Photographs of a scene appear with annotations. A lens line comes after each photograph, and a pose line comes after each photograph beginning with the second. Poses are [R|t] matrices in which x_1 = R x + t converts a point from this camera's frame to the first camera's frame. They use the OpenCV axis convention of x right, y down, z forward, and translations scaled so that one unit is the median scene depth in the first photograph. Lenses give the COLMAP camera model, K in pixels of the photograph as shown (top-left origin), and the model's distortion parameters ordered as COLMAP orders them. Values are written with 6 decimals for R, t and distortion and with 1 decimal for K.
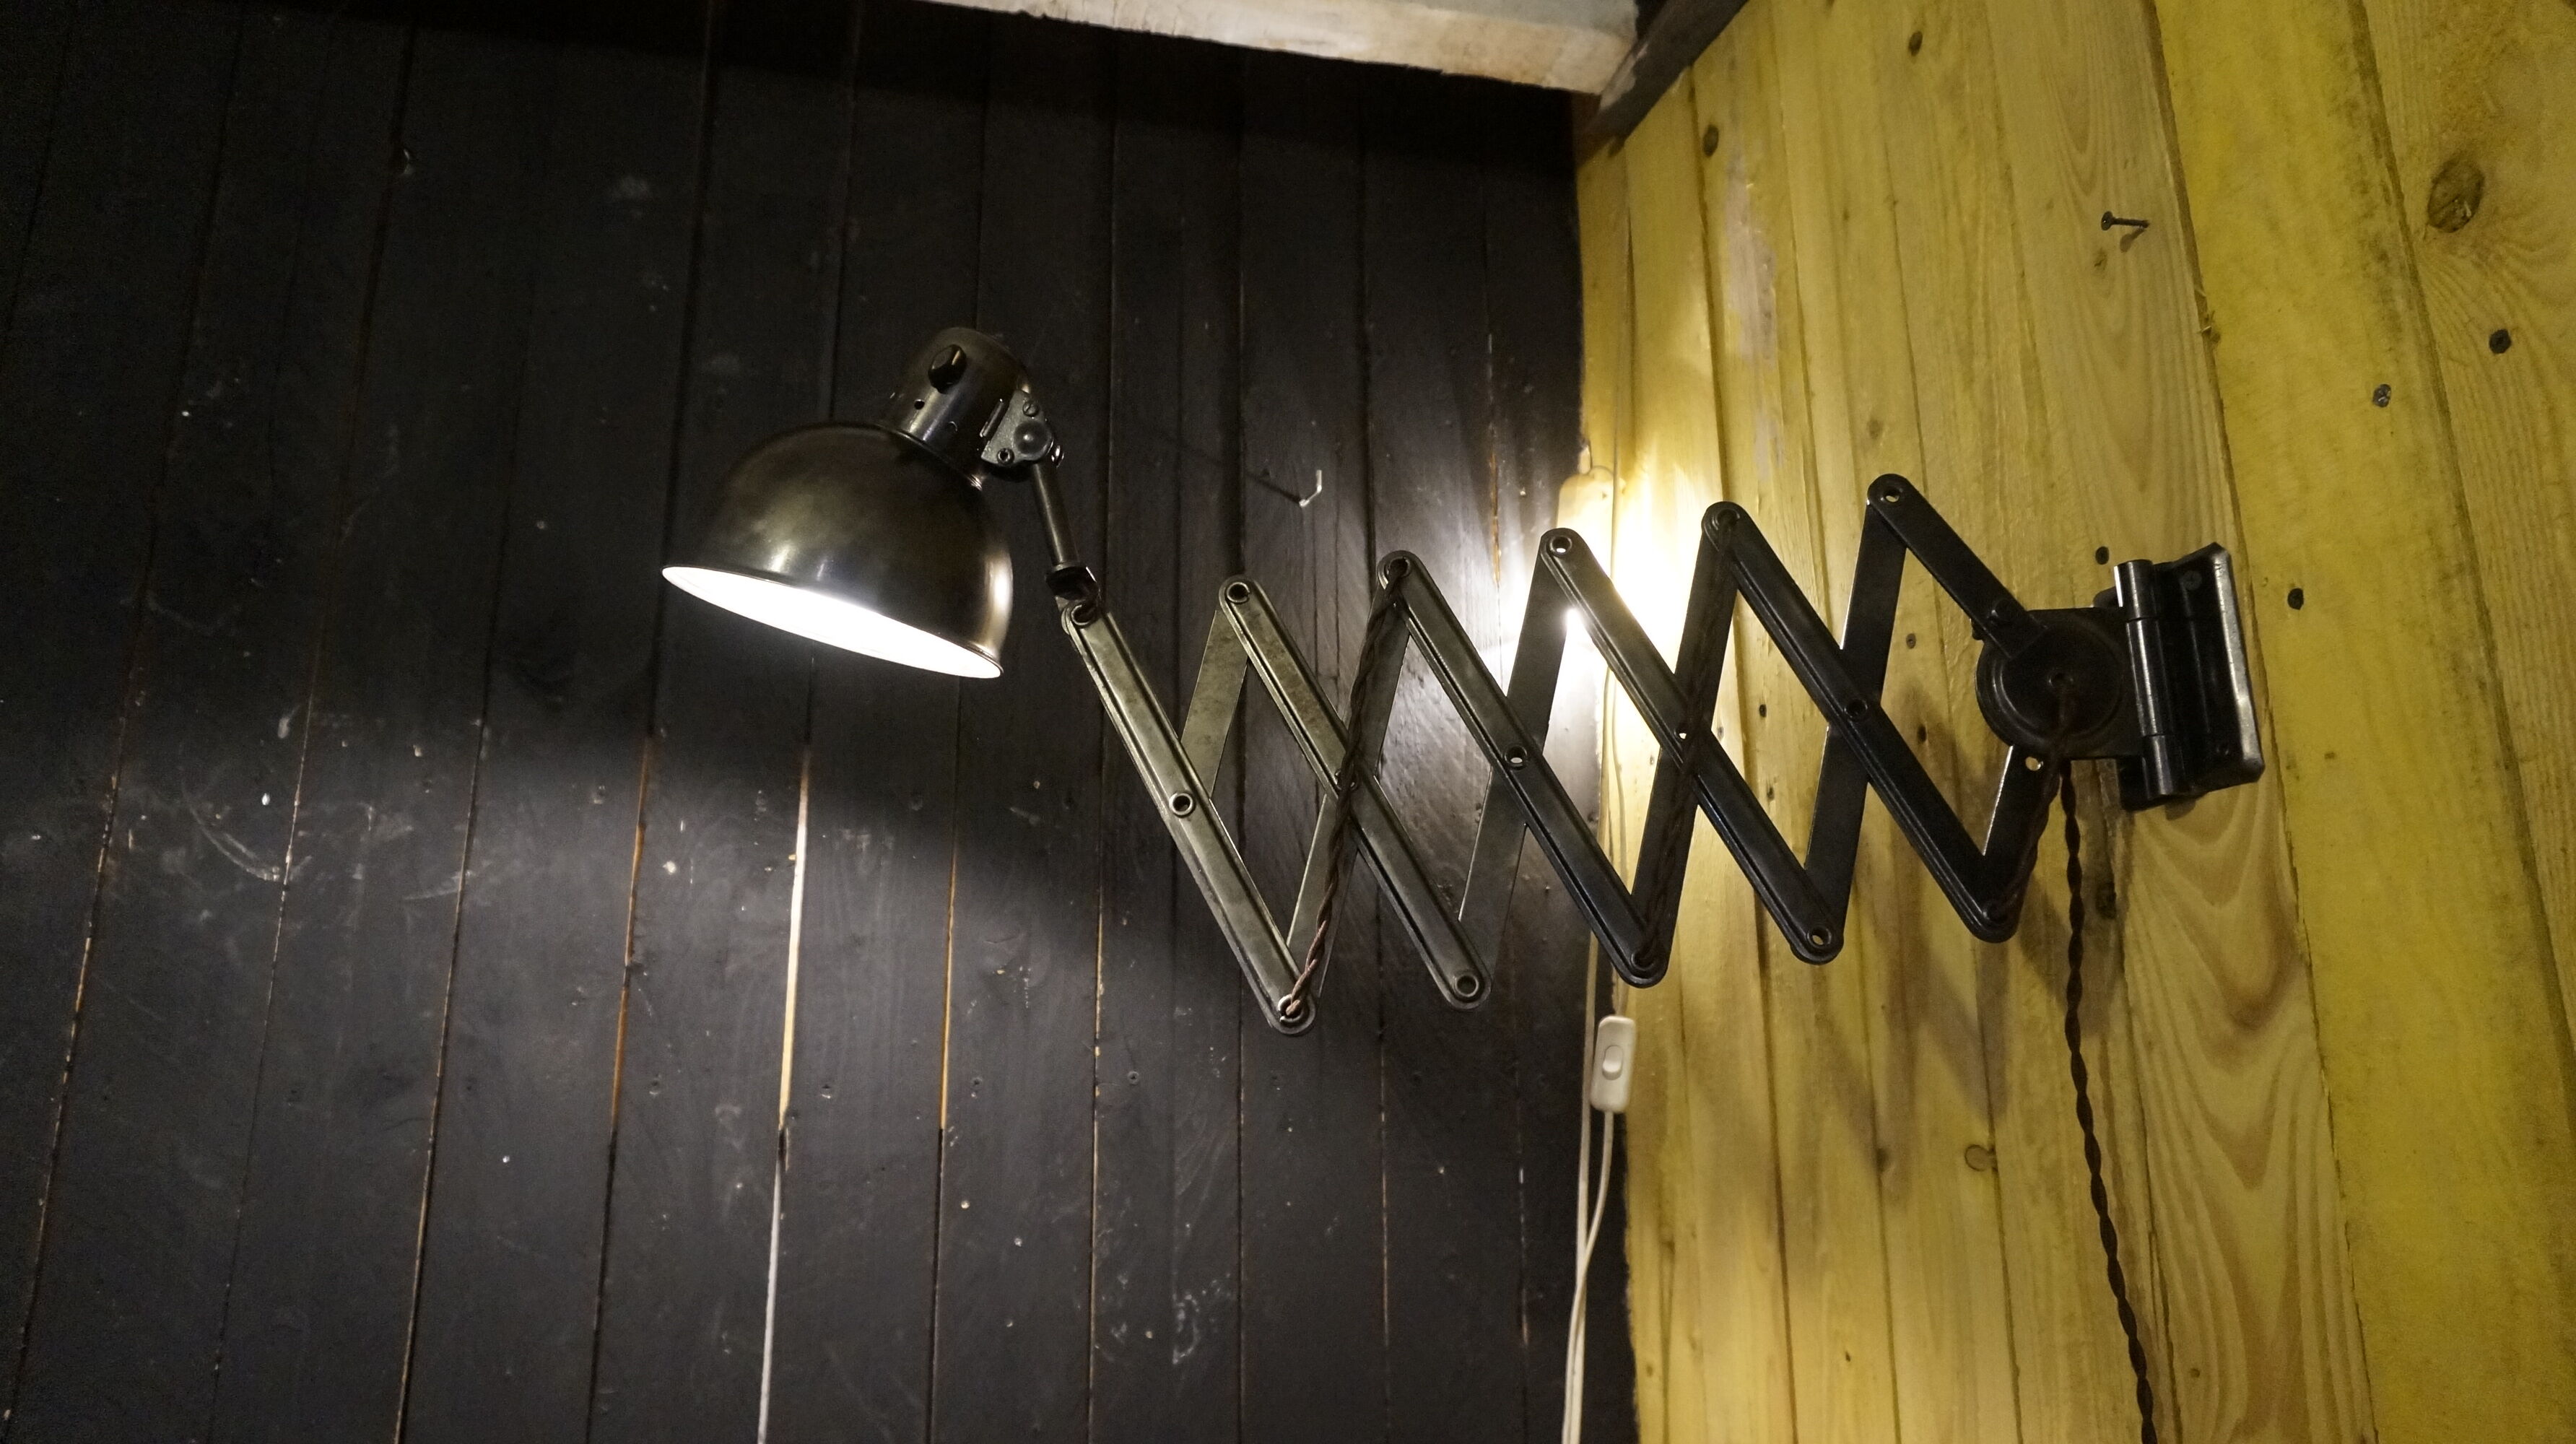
lens RADIAL K [[1705.7, 0, 1290.7], [0, 1705.7, 716.0], [0, 0, 1]] dist [-0.030430, 0.025012]
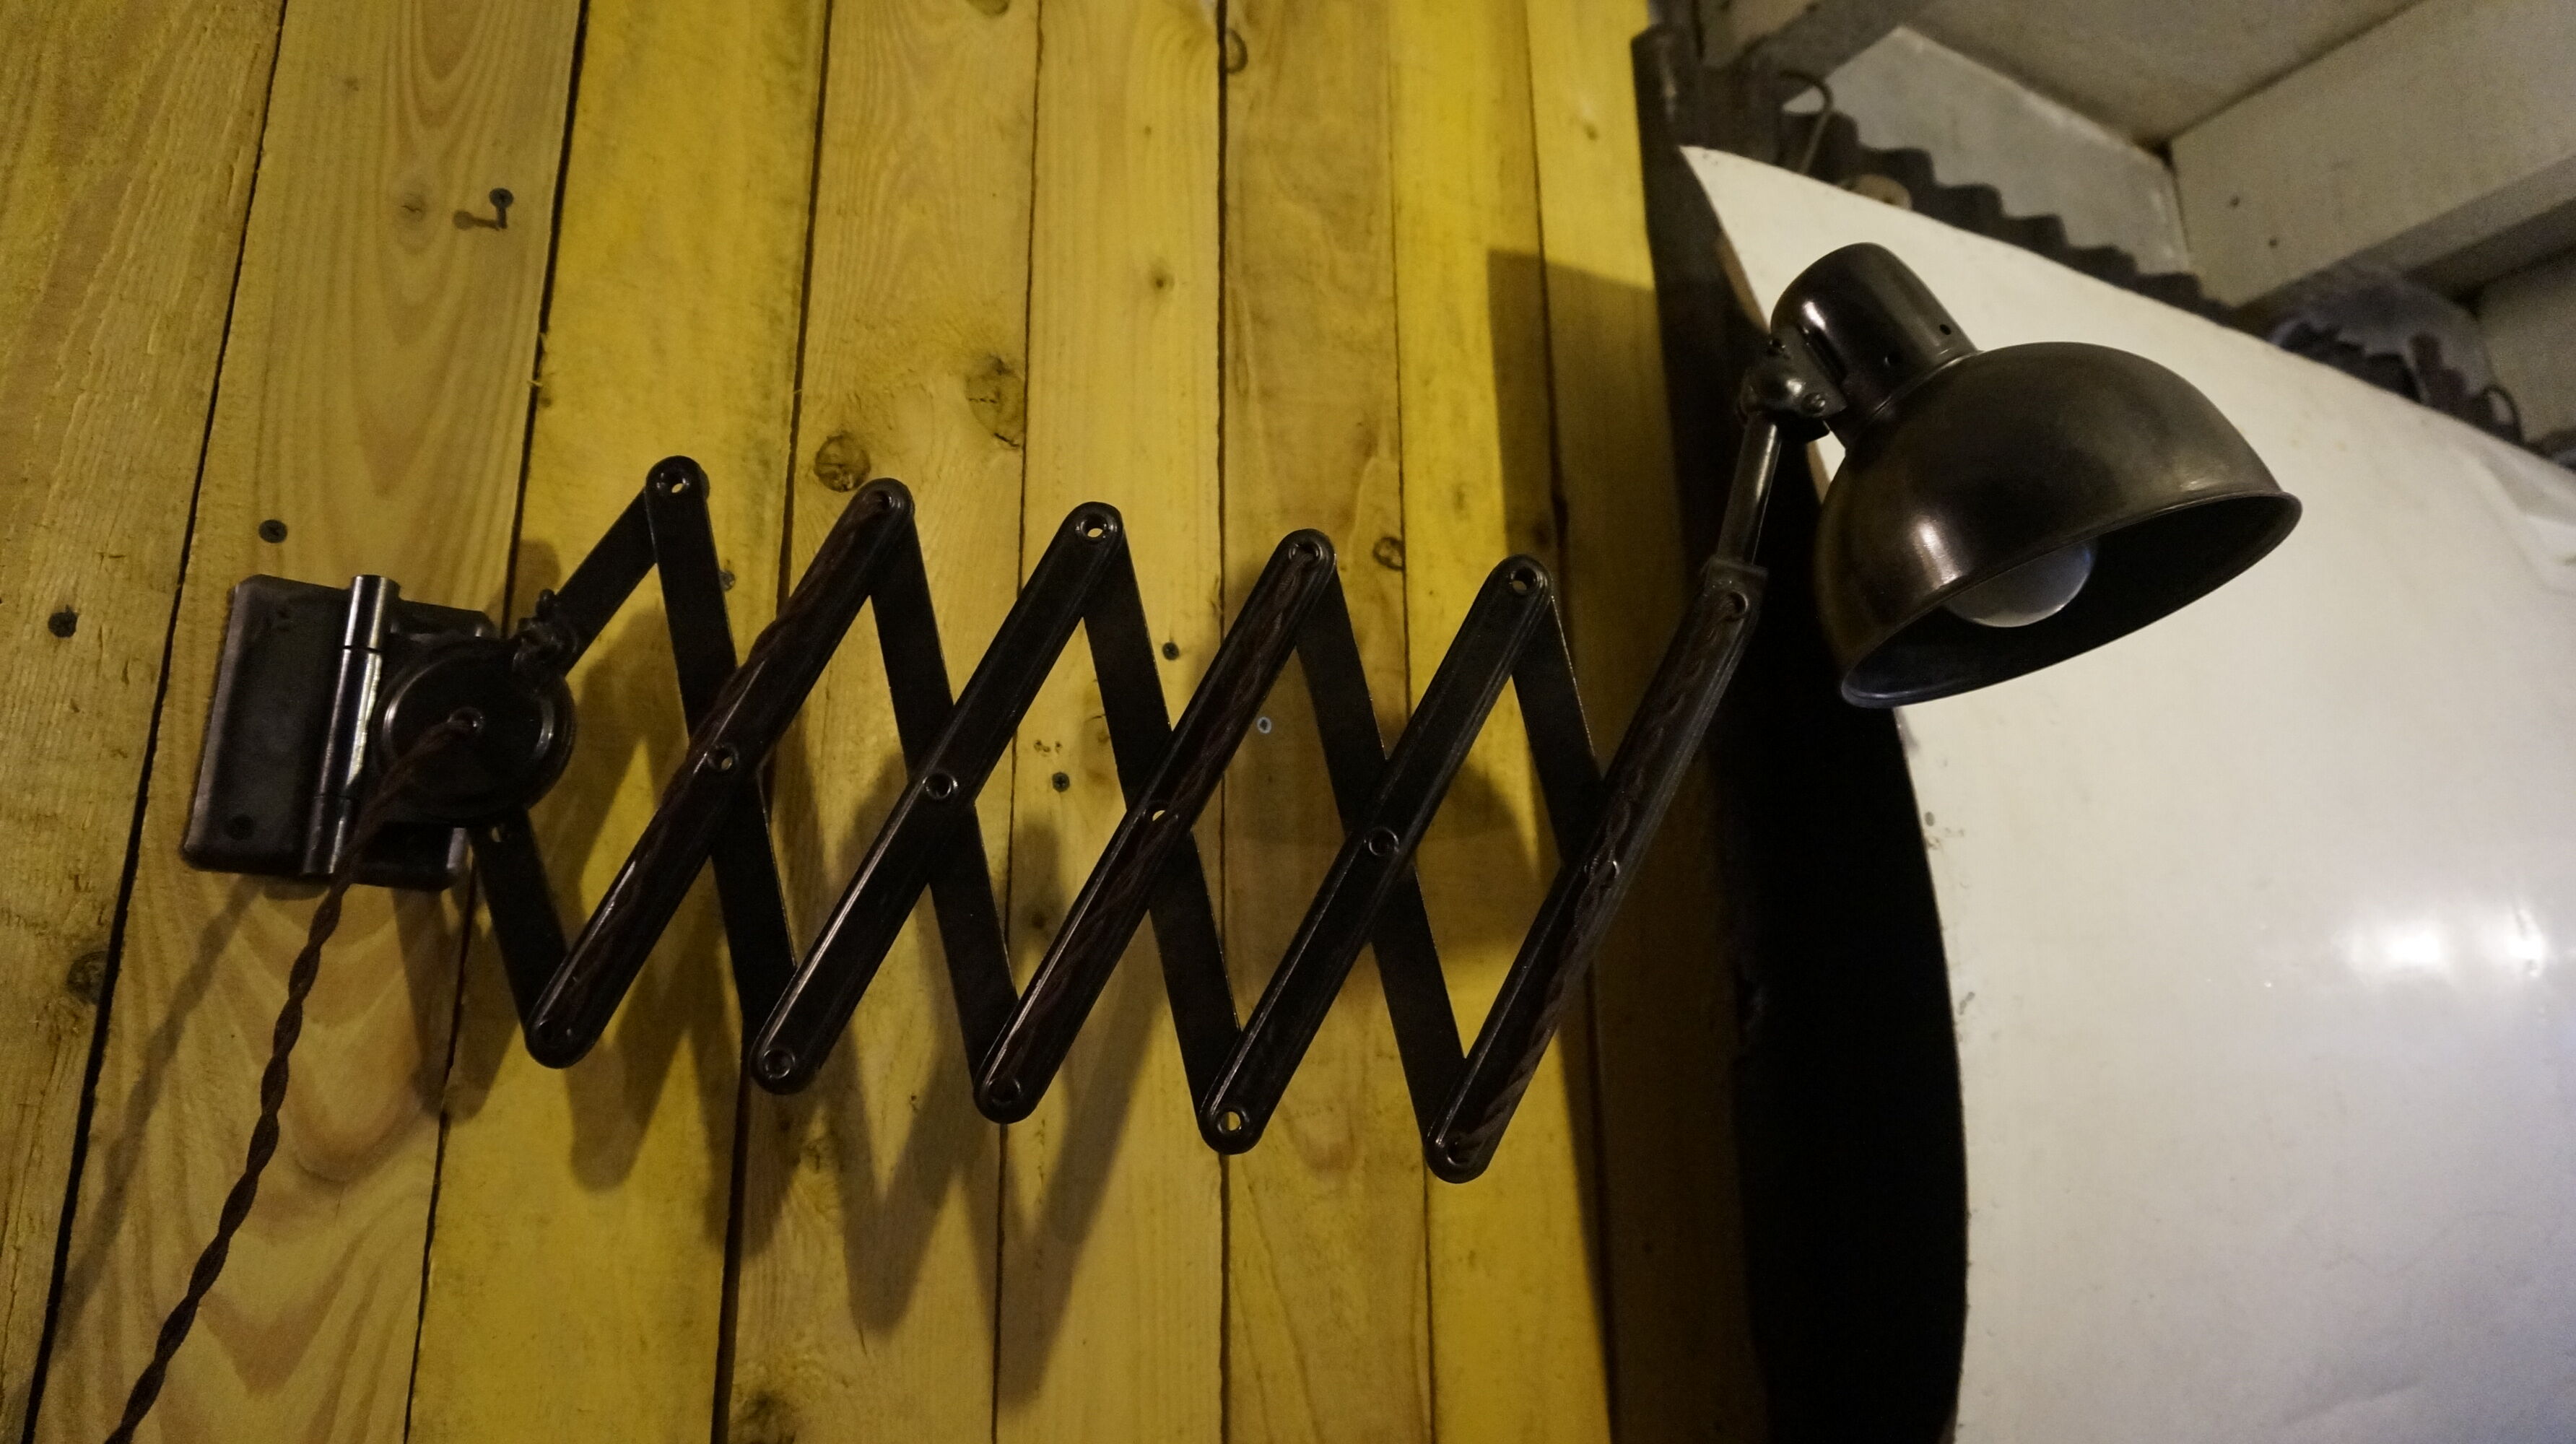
lens RADIAL K [[1705.7, 0, 1295.7], [0, 1705.7, 707.6], [0, 0, 1]] dist [-0.030430, 0.025012]
pose [[-0.266478, 0.283303, 0.921265, -0.238119], [-0.233803, 0.908279, -0.346937, 0.099559], [-0.935054, -0.307846, -0.175799, 0.520357]]
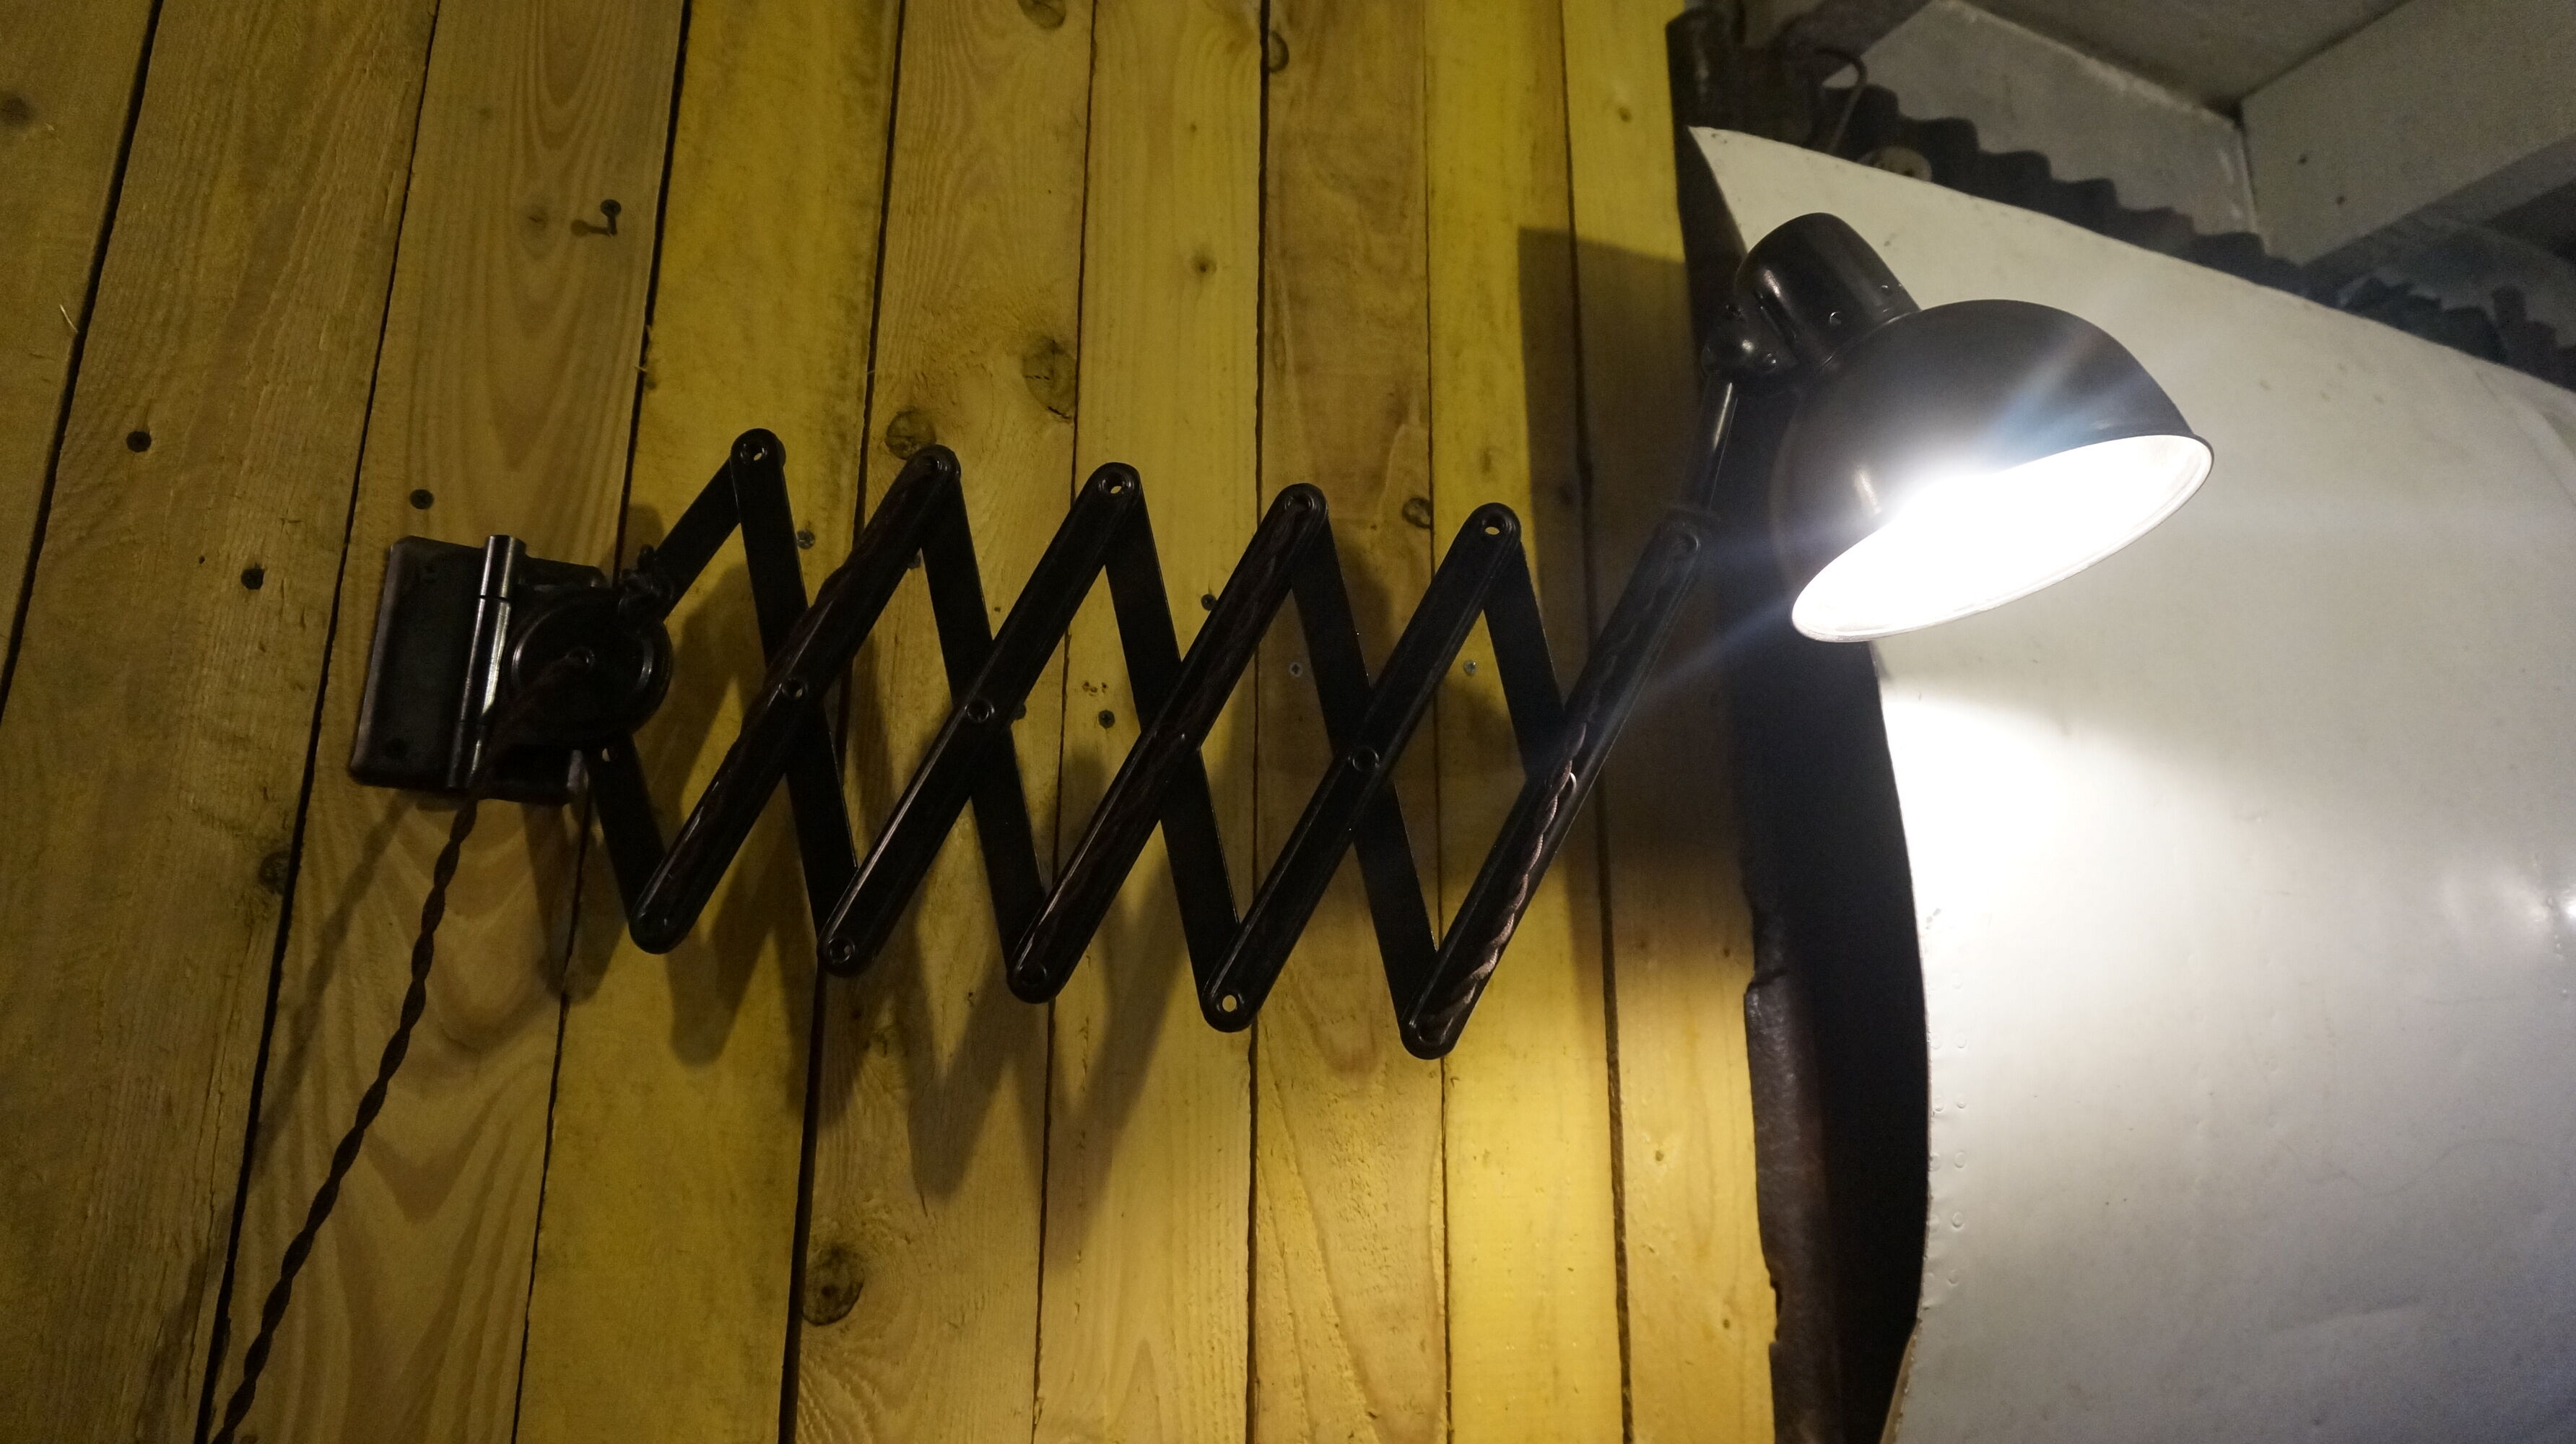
lens RADIAL K [[1705.7, 0, 1296.6], [0, 1705.7, 703.5], [0, 0, 1]] dist [-0.030430, 0.025012]
pose [[-0.188444, 0.278838, 0.941668, -0.310257], [-0.256038, 0.911739, -0.321213, 0.128280], [-0.948121, -0.301633, -0.100419, 0.476077]]
